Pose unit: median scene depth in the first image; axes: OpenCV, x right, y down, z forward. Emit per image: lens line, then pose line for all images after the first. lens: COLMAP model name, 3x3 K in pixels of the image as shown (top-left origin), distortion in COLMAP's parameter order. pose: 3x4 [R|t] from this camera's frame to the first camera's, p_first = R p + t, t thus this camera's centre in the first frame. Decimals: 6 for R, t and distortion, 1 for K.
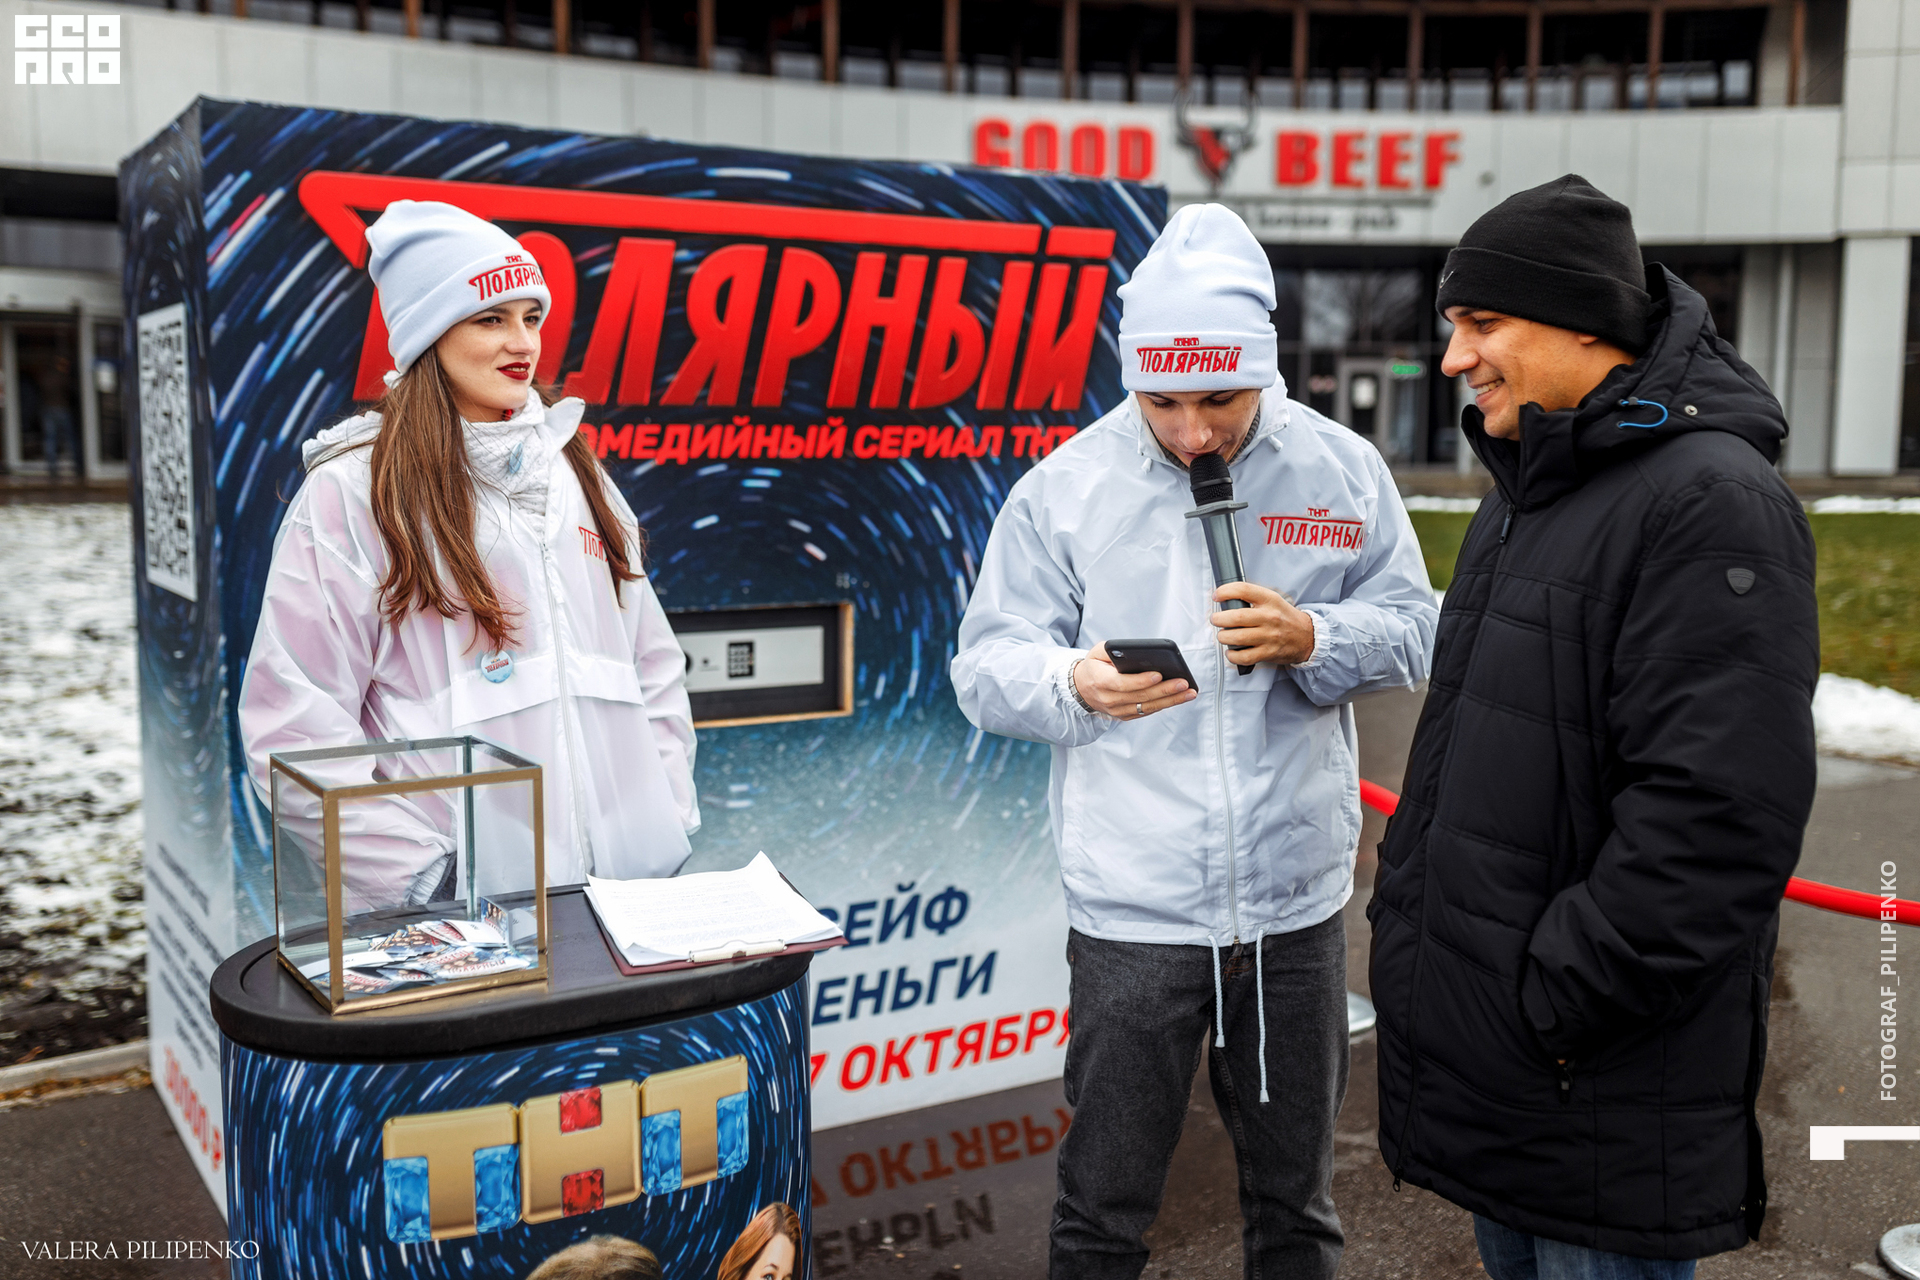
lens RADIAL K [[1792.2, 0, 942.9], [0, 1792.2, 633.8], [0, 0, 1]] dist [0.000383, 0.000000]
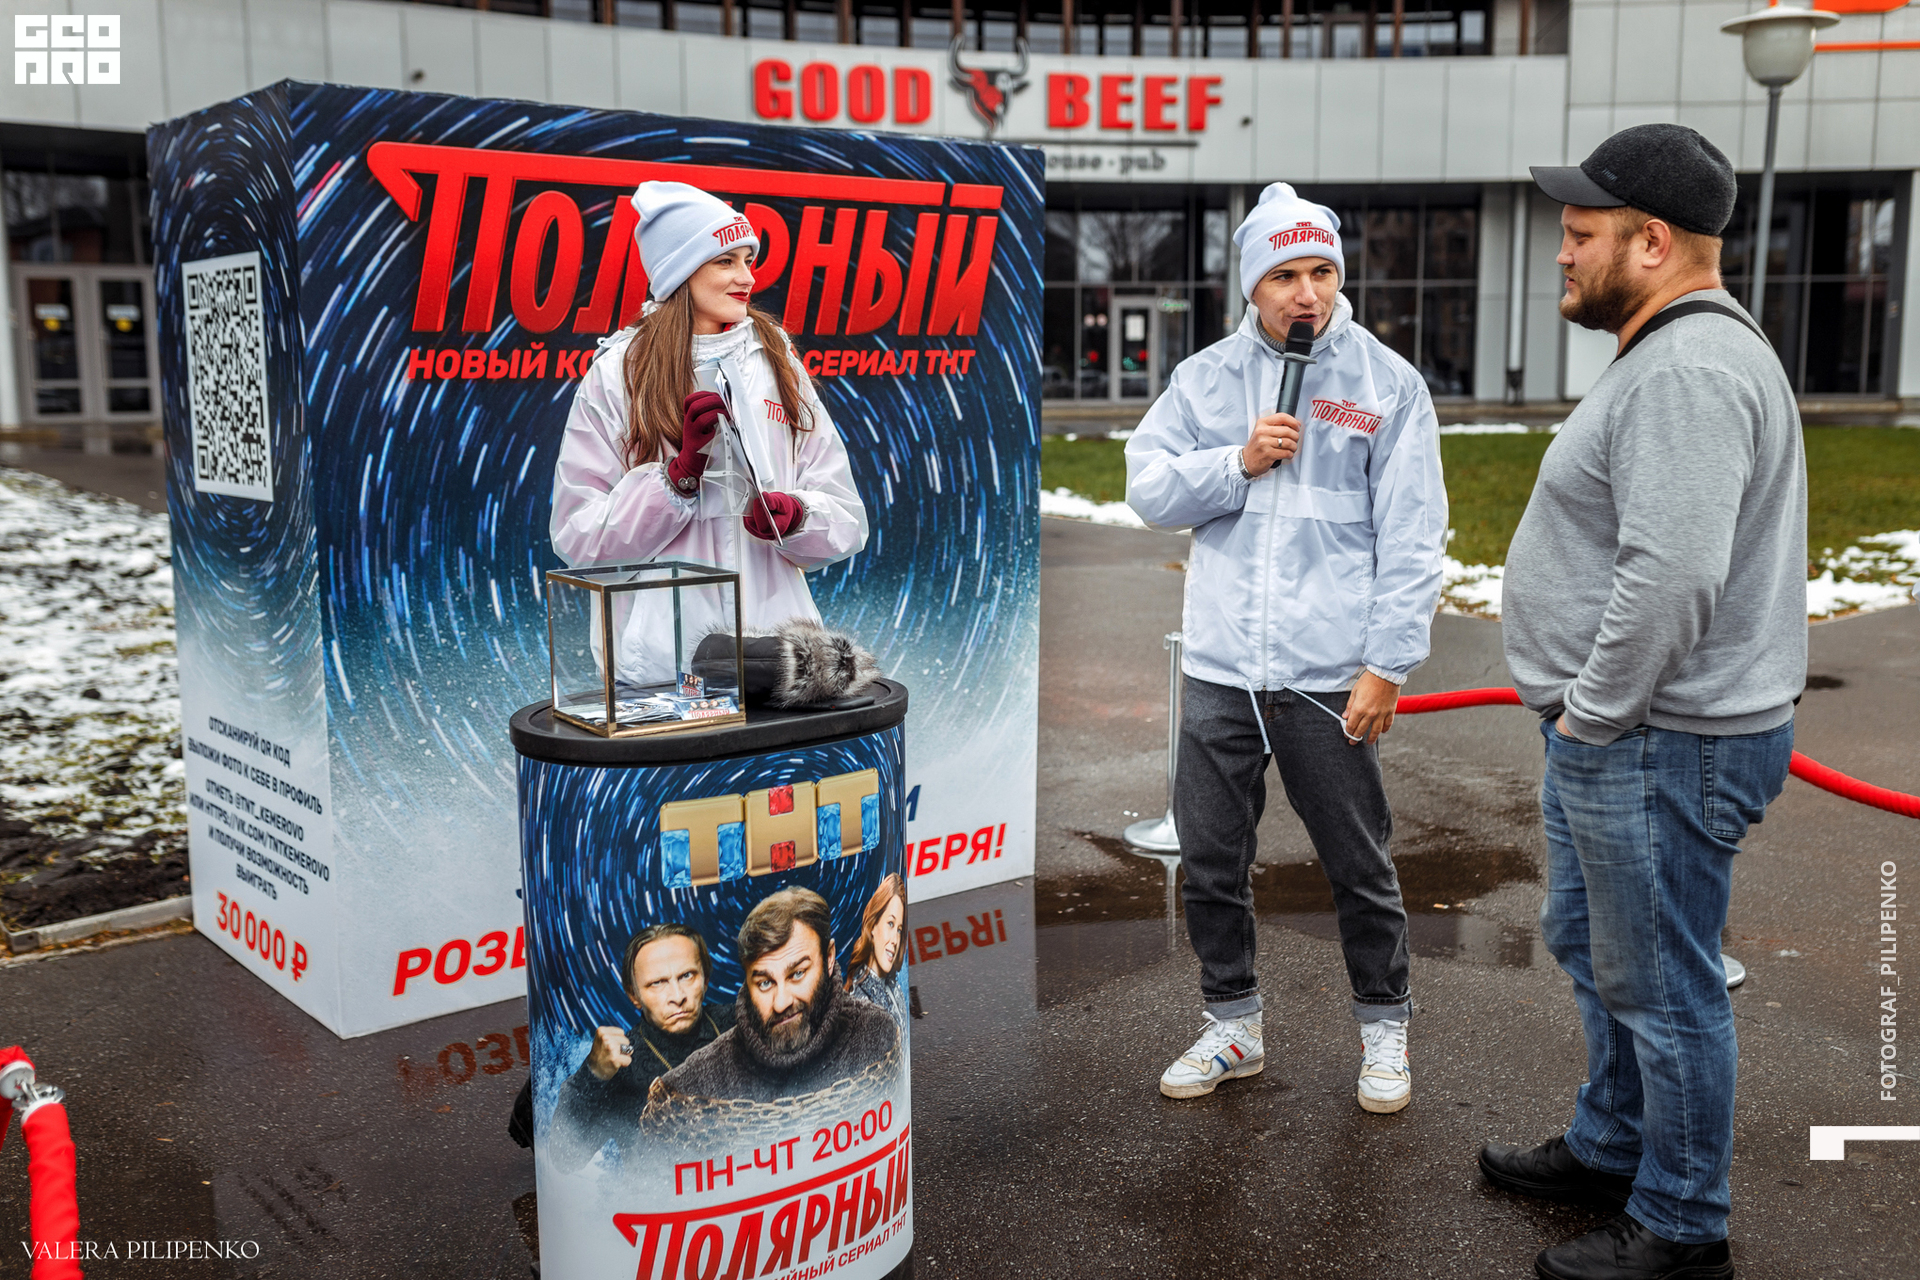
lens RADIAL K [[1792.2, 0, 943.2], [0, 1792.2, 614.5], [0, 0, 1]] dist [0.000383, 0.000000]
pose [[0.991813, -0.029593, 0.124220, -0.110613], [0.026697, 0.999333, 0.024912, 0.034951], [-0.124874, -0.021391, 0.991942, -0.216145]]
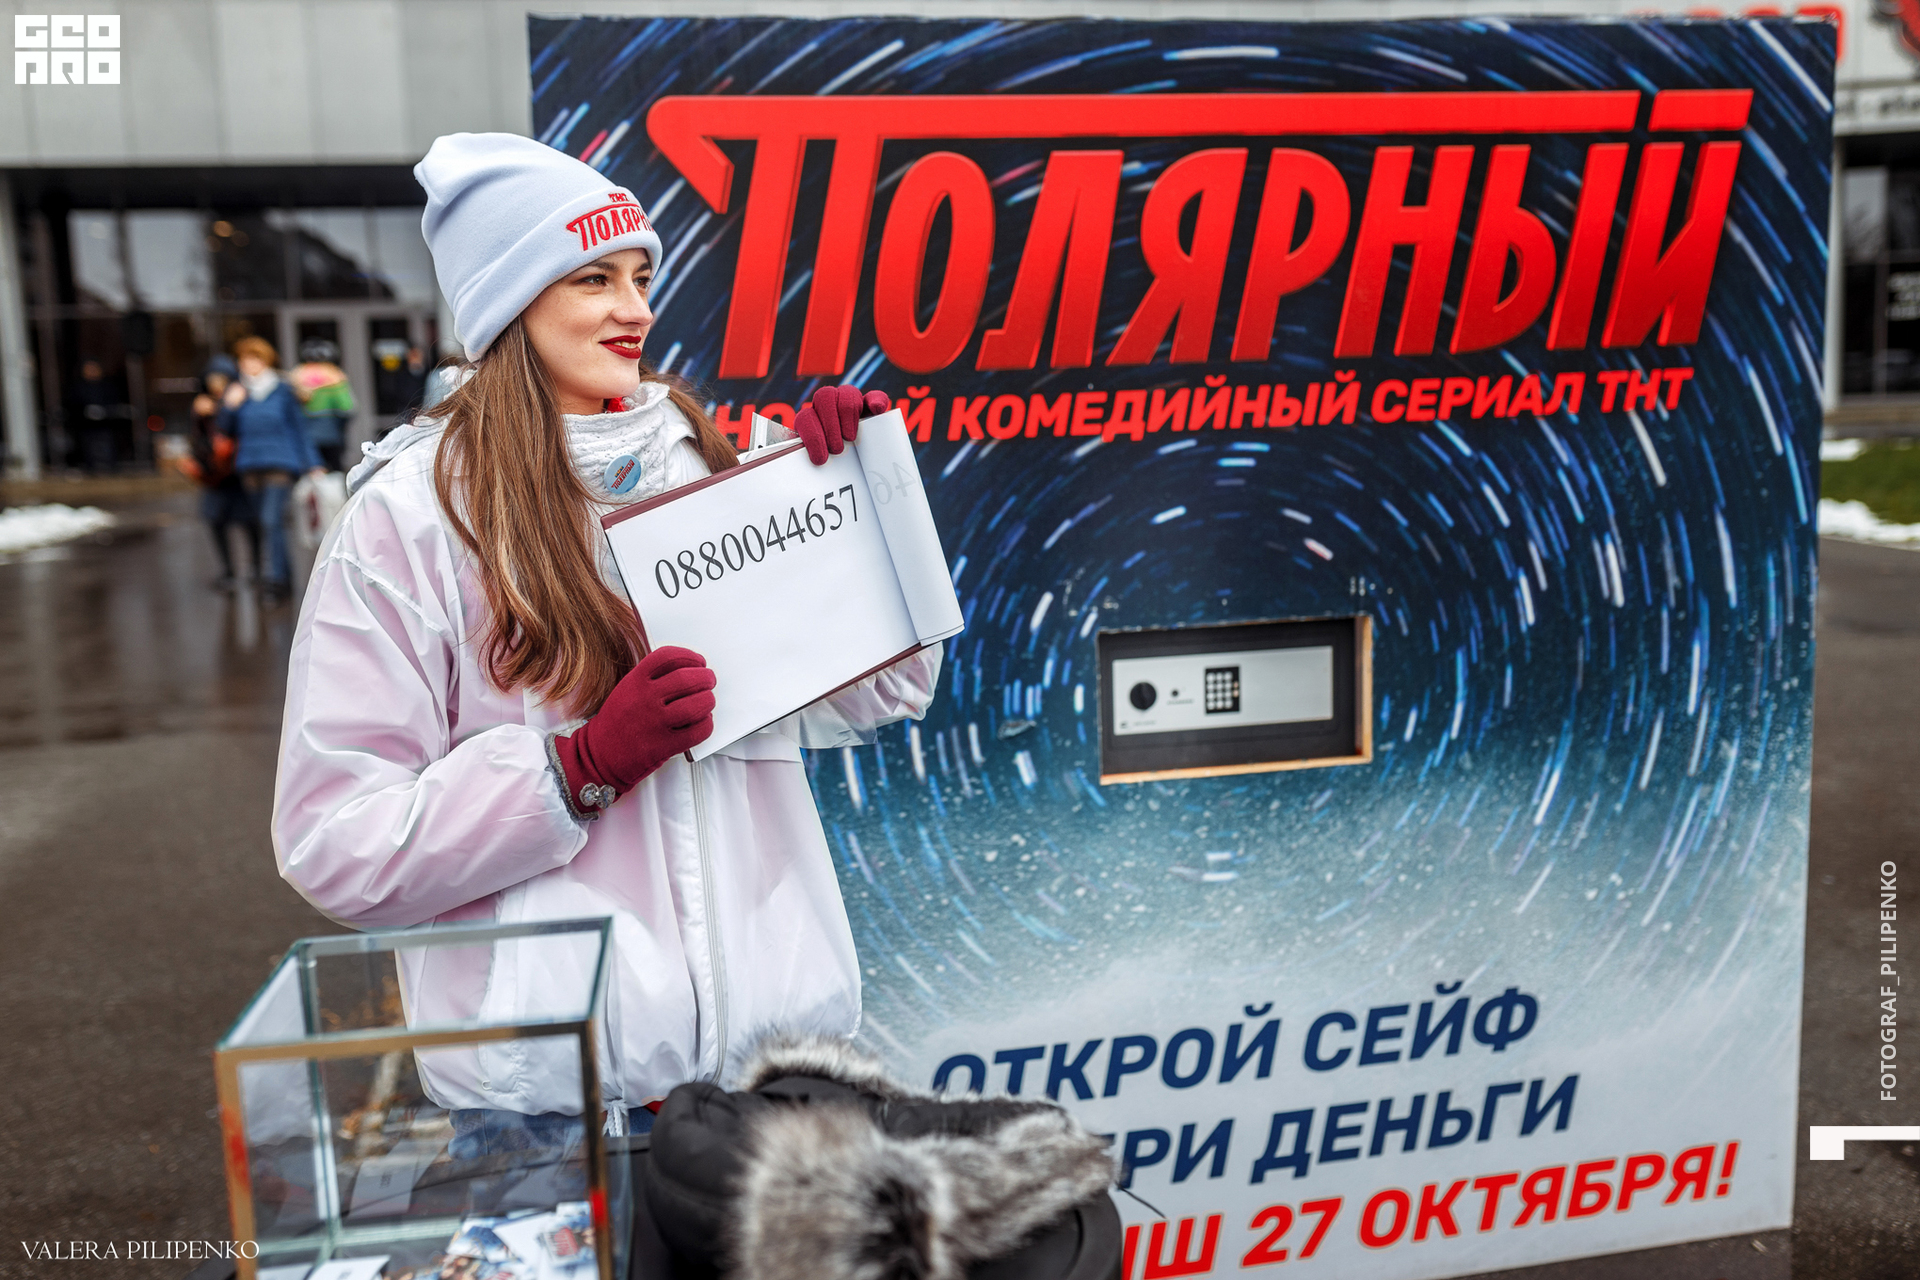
lens RADIAL K [[1918.7, 0, 969.7], [0, 1918.7, 637.4], [0, 0, 1]] dist [0.001220, 0.000000]
pose [[0.949028, 0.003663, -0.315170, 0.044524], [0.005706, 0.999569, 0.028801, -0.032624], [0.315139, -0.029131, 0.948598, 0.181701]]
